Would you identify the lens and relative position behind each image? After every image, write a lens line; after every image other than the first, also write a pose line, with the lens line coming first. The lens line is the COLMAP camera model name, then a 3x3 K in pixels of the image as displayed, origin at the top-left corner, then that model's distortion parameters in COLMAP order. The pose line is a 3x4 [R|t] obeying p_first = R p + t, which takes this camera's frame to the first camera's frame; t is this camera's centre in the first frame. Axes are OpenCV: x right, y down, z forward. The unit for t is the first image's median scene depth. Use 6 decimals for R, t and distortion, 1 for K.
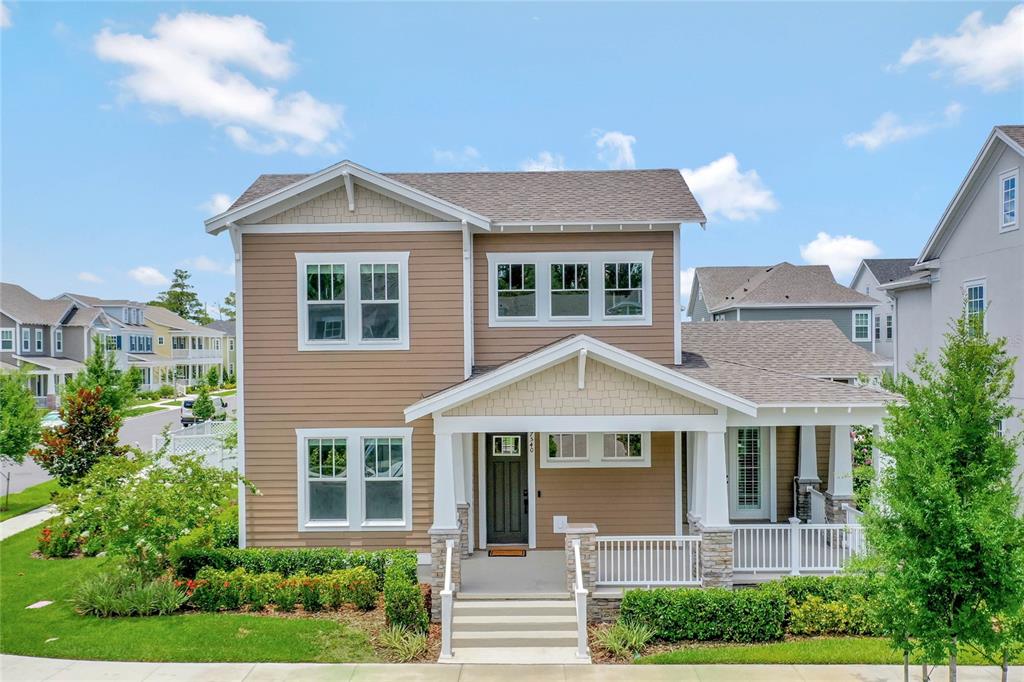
lens RADIAL K [[846.2, 0, 510.6], [0, 846.2, 366.6], [0, 0, 1]] dist [0.006999, -0.003578]
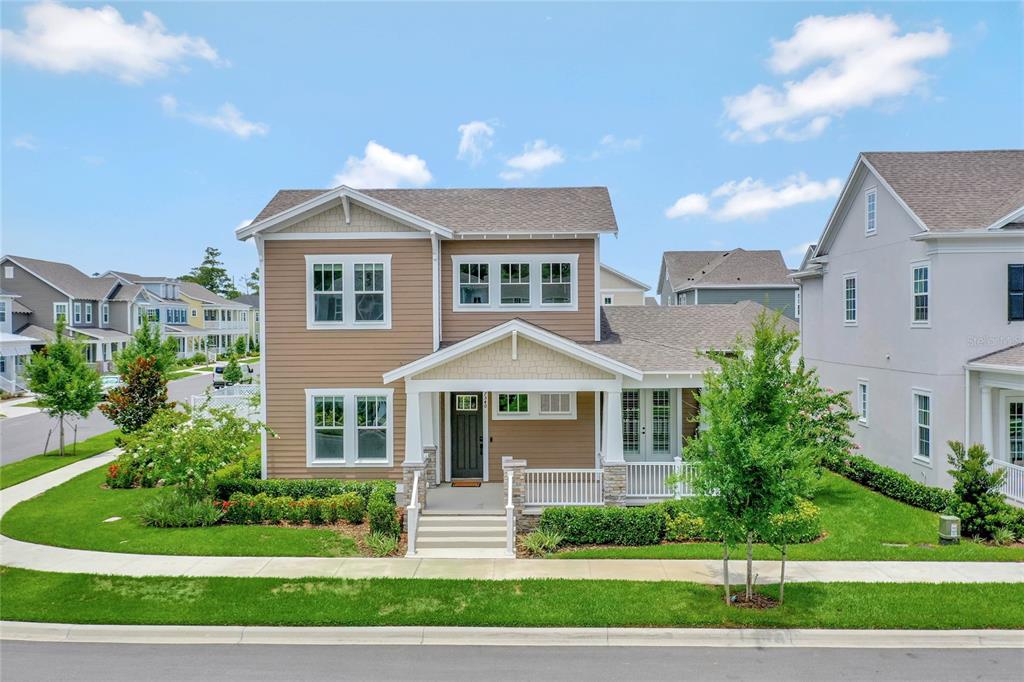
lens RADIAL K [[788.3, 0, 512.0], [0, 788.3, 341.0], [0, 0, 1]] dist [-0.000641, 0.005139]
pose [[0.999977, 0.003643, -0.005759, 0.073766], [-0.003608, 0.999975, 0.006083, -0.009450], [0.005781, -0.006062, 0.999965, -0.218649]]
